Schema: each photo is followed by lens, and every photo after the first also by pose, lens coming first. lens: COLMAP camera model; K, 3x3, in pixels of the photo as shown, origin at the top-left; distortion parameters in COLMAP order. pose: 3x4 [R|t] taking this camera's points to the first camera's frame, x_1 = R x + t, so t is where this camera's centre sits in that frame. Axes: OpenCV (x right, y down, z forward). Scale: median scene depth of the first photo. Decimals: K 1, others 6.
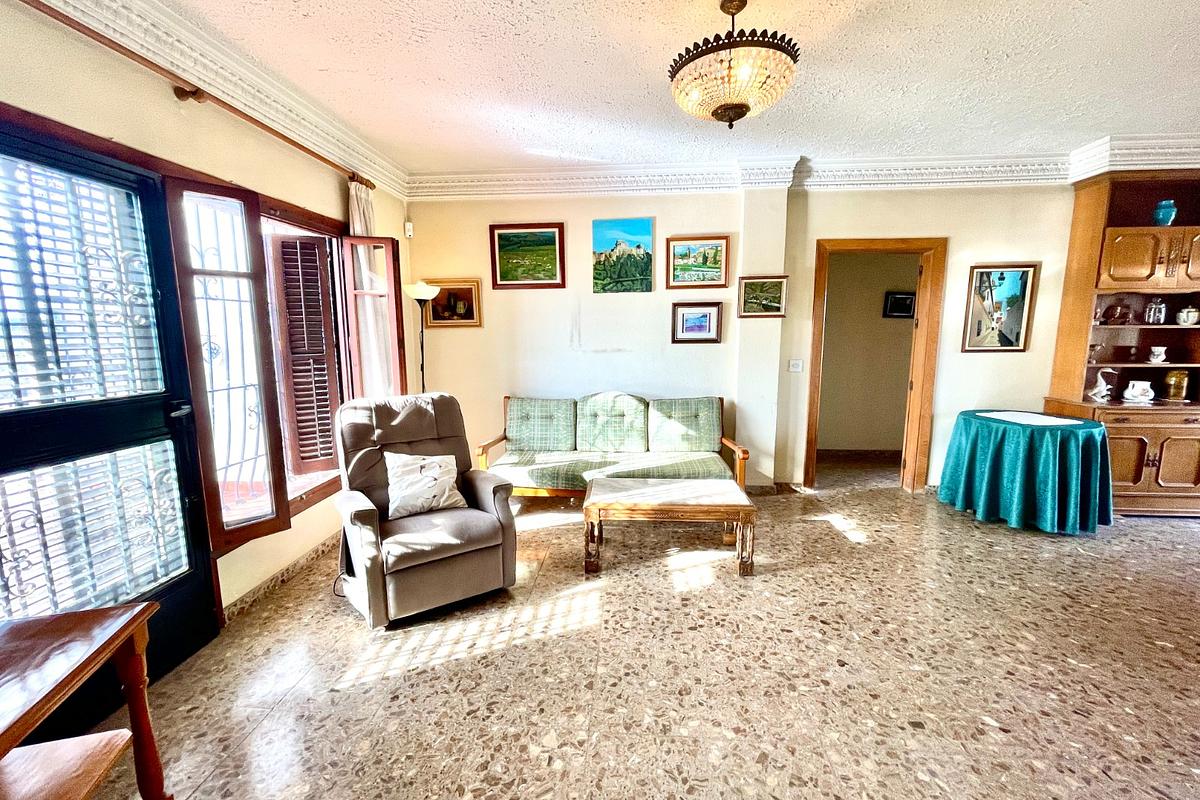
lens RADIAL K [[483.1, 0, 600.0], [0, 483.1, 399.4], [0, 0, 1]] dist [0.001209, -0.000354]
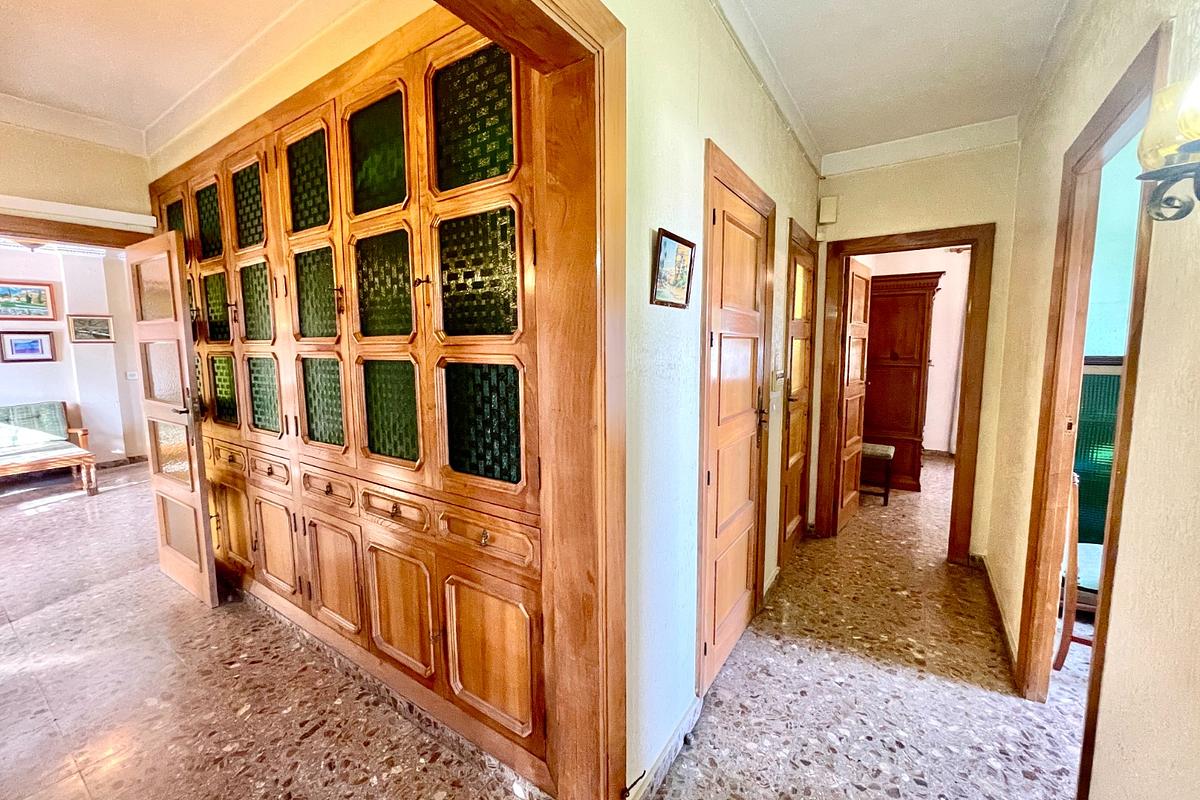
lens RADIAL K [[483.1, 0, 592.5], [0, 483.1, 396.2], [0, 0, 1]] dist [0.001209, -0.000354]
pose [[0.493150, -0.091417, 0.865128, -0.199757], [0.129873, 0.991055, 0.030692, 0.140116], [-0.860195, 0.097221, 0.500611, -1.008020]]
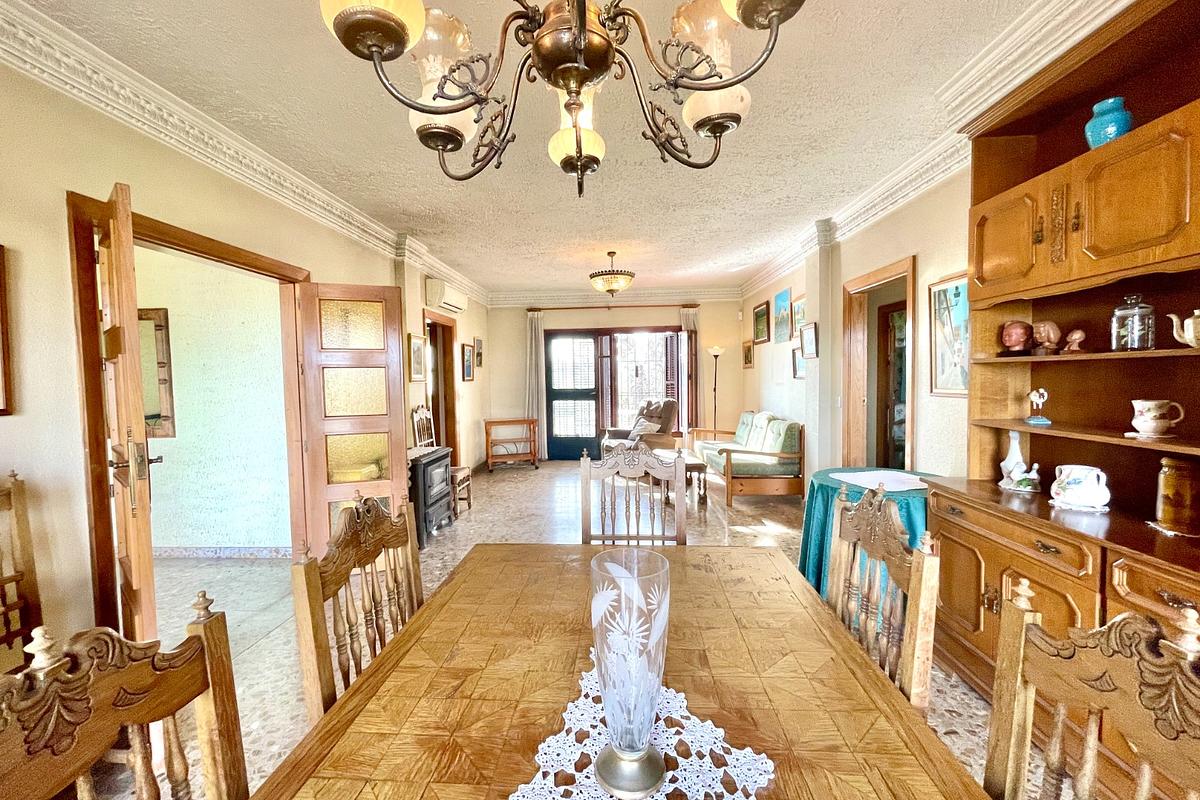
lens RADIAL K [[483.1, 0, 596.8], [0, 483.1, 399.2], [0, 0, 1]] dist [0.001209, -0.000354]
pose [[0.019938, 0.056145, -0.998223, 1.526621], [-0.123848, 0.990871, 0.053258, -0.068908], [0.992101, 0.122566, 0.026710, 0.468588]]
